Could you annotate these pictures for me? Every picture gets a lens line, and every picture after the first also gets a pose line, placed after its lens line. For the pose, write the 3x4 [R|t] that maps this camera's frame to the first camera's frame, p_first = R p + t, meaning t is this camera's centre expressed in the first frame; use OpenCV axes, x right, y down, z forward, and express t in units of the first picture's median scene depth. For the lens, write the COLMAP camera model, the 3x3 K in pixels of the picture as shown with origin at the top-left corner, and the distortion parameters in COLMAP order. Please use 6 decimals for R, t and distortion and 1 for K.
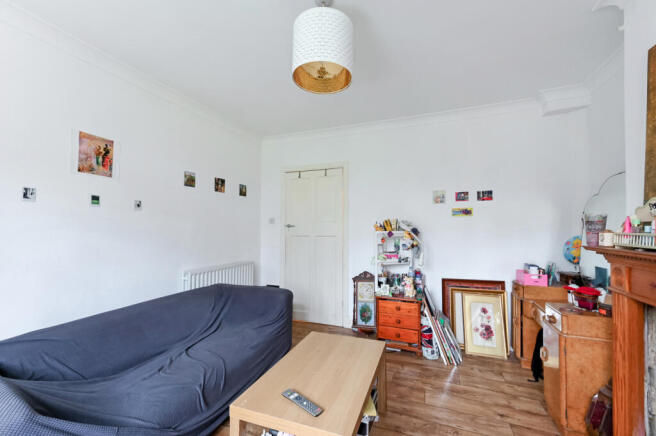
lens RADIAL K [[271.1, 0, 321.6], [0, 271.1, 223.0], [0, 0, 1]] dist [0.002476, 0.002323]
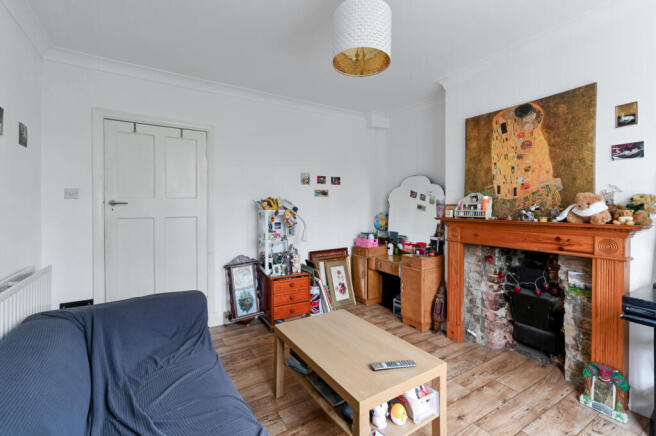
lens RADIAL K [[306.1, 0, 327.8], [0, 306.1, 206.2], [0, 0, 1]] dist [0.000573, 0.000612]
pose [[0.579075, 0.001884, 0.815272, -0.547017], [-0.019093, 0.999754, 0.011251, 0.000330], [-0.815050, -0.022081, 0.578969, 0.210026]]
